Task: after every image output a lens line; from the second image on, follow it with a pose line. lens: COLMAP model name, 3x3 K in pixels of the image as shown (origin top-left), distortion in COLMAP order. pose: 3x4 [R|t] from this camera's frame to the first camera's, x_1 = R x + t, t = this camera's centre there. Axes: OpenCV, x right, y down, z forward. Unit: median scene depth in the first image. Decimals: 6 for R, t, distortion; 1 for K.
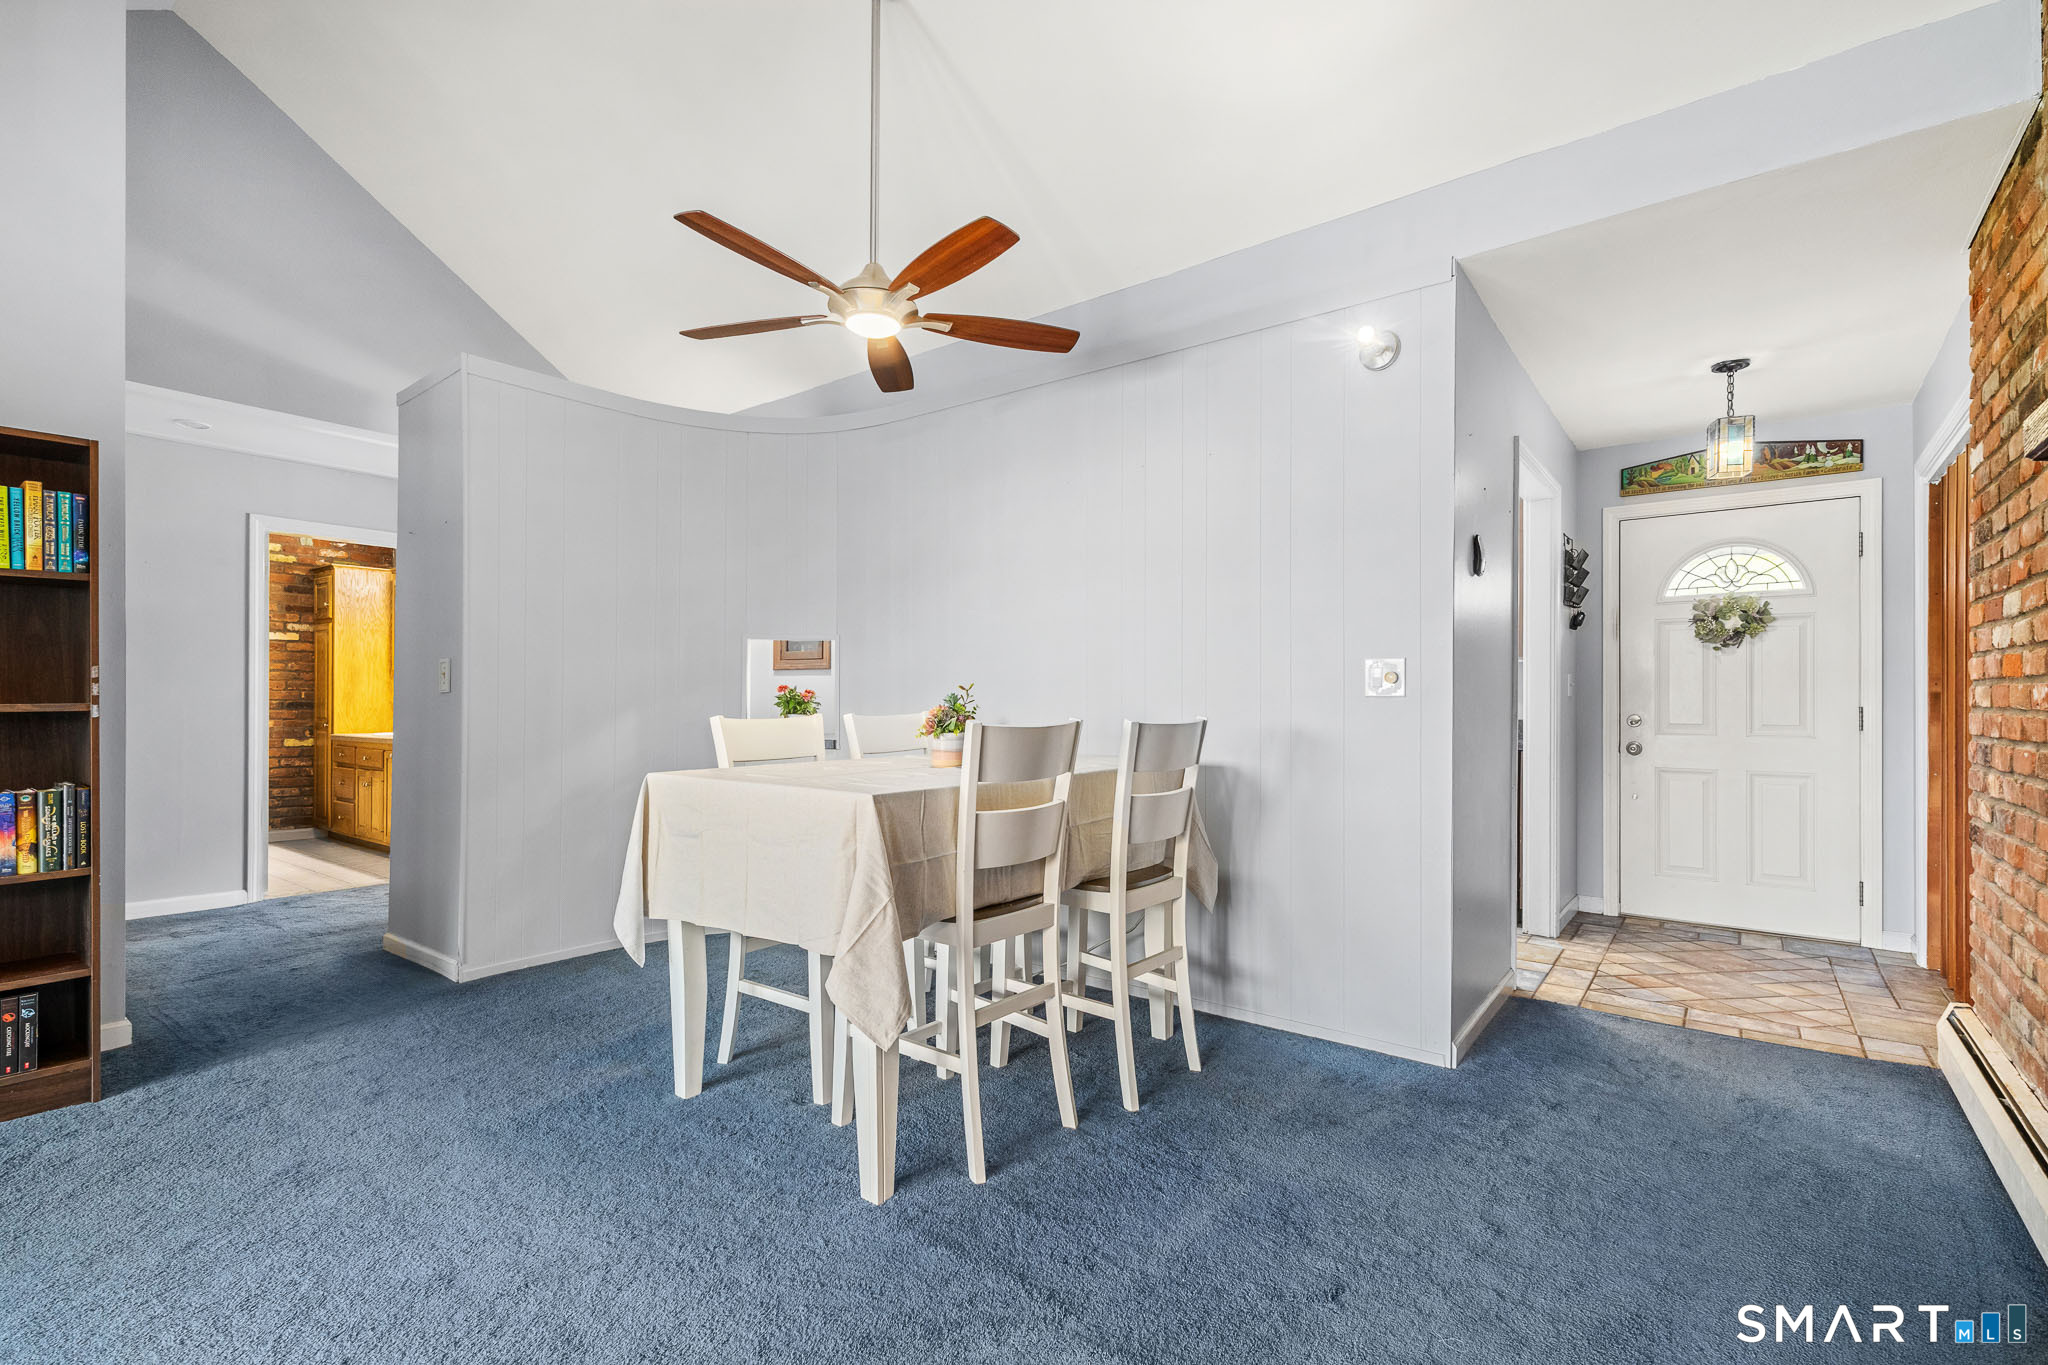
lens RADIAL K [[925.0, 0, 1026.4], [0, 925.0, 688.6], [0, 0, 1]] dist [0.005085, 0.000540]
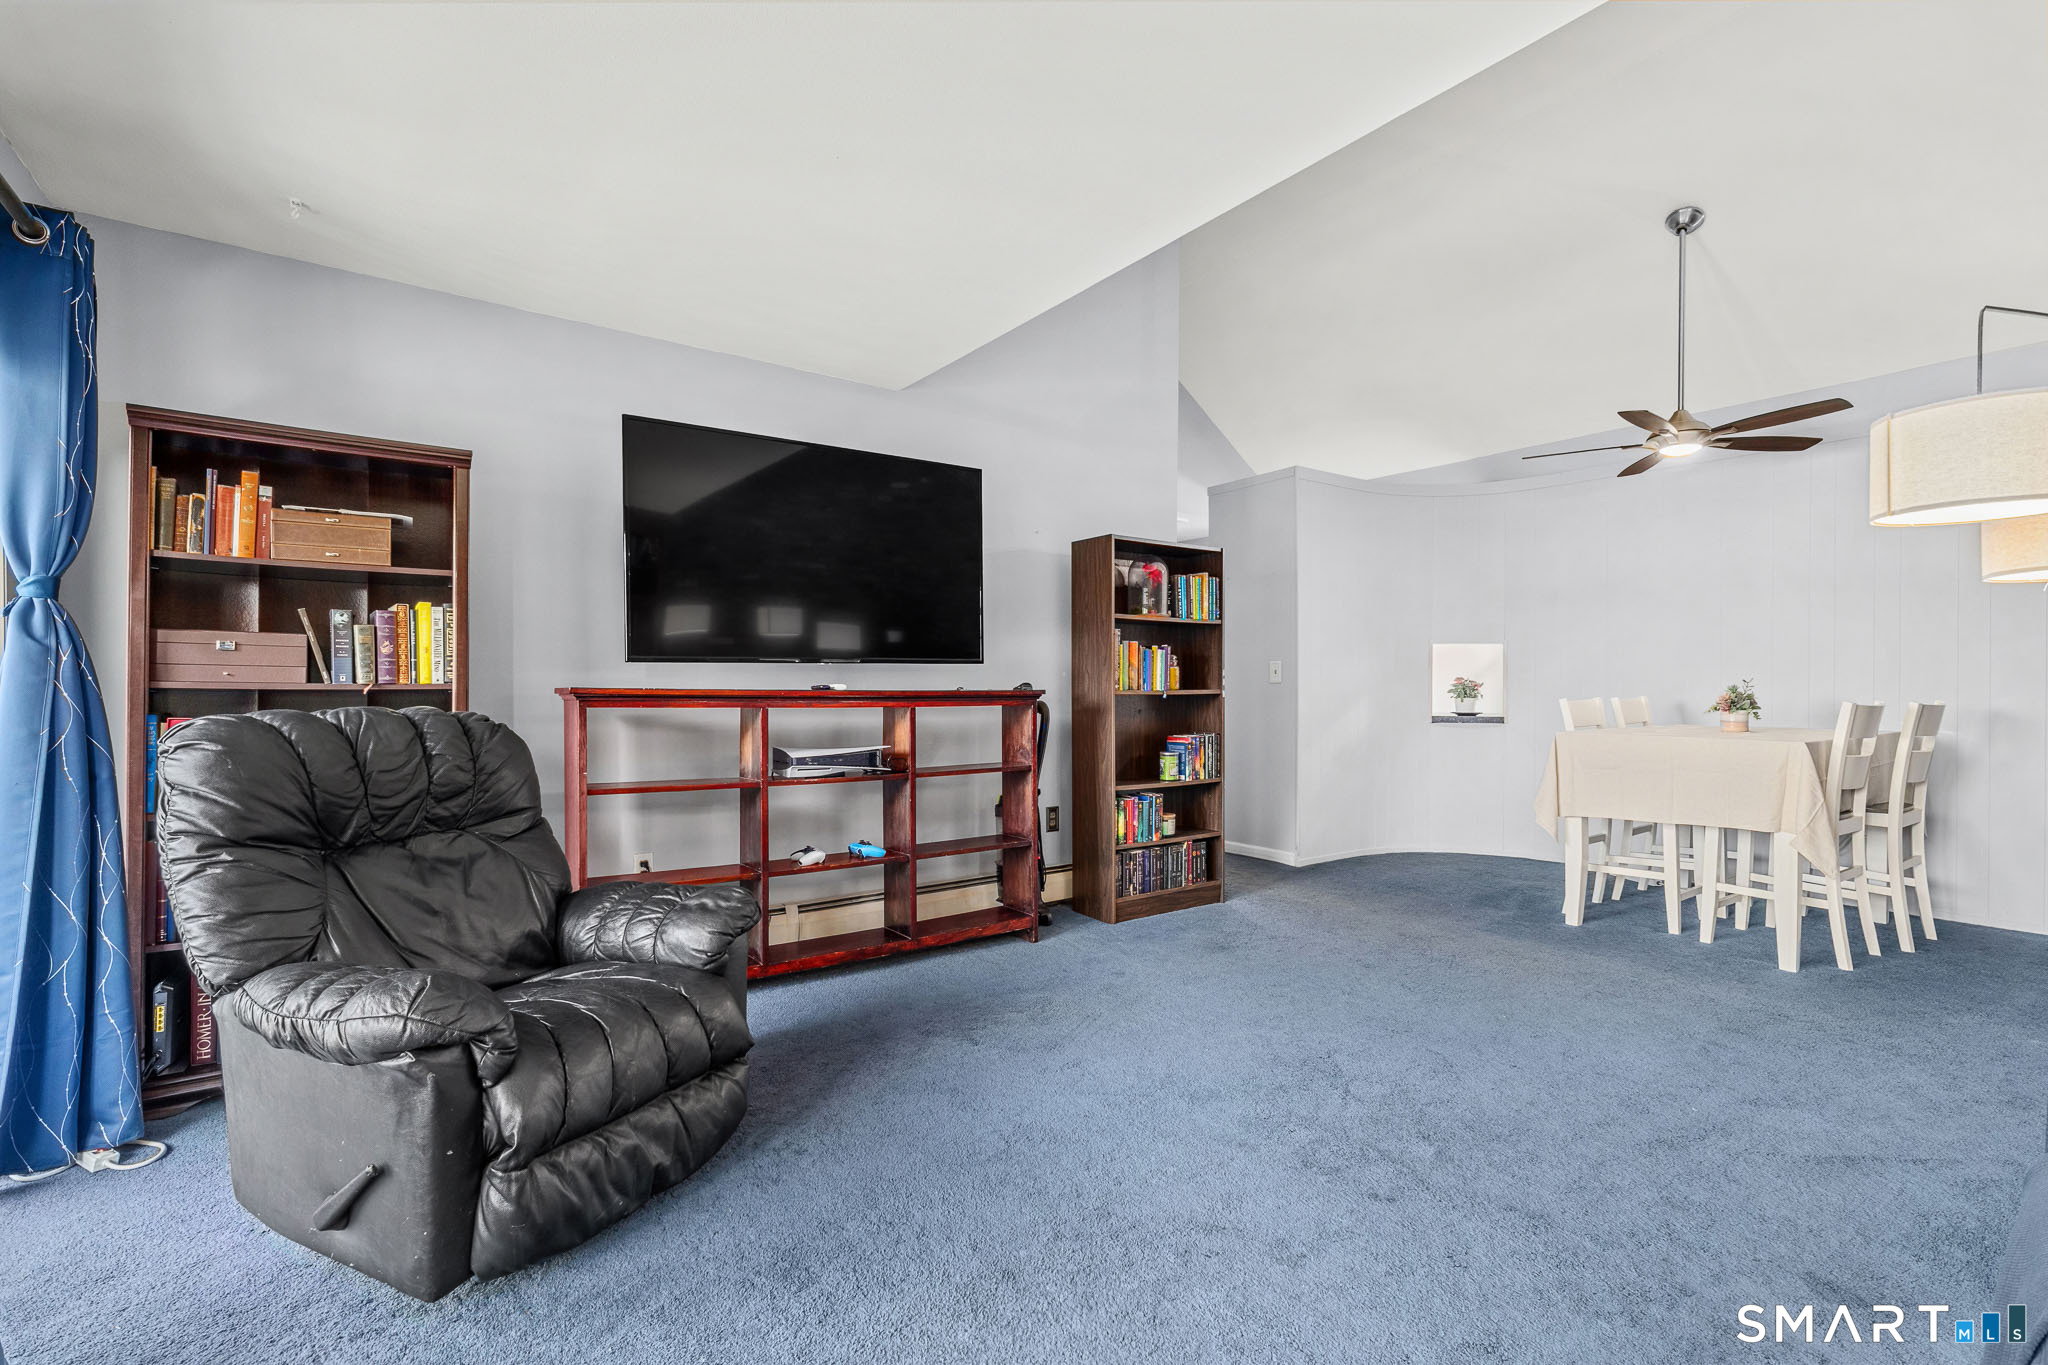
lens RADIAL K [[925.0, 0, 1026.4], [0, 925.0, 688.6], [0, 0, 1]] dist [0.005085, 0.000540]
pose [[0.961719, 0.003666, -0.274012, -0.874990], [0.000021, 0.999910, 0.013453, -0.010504], [0.274036, -0.012944, 0.961632, -0.891248]]
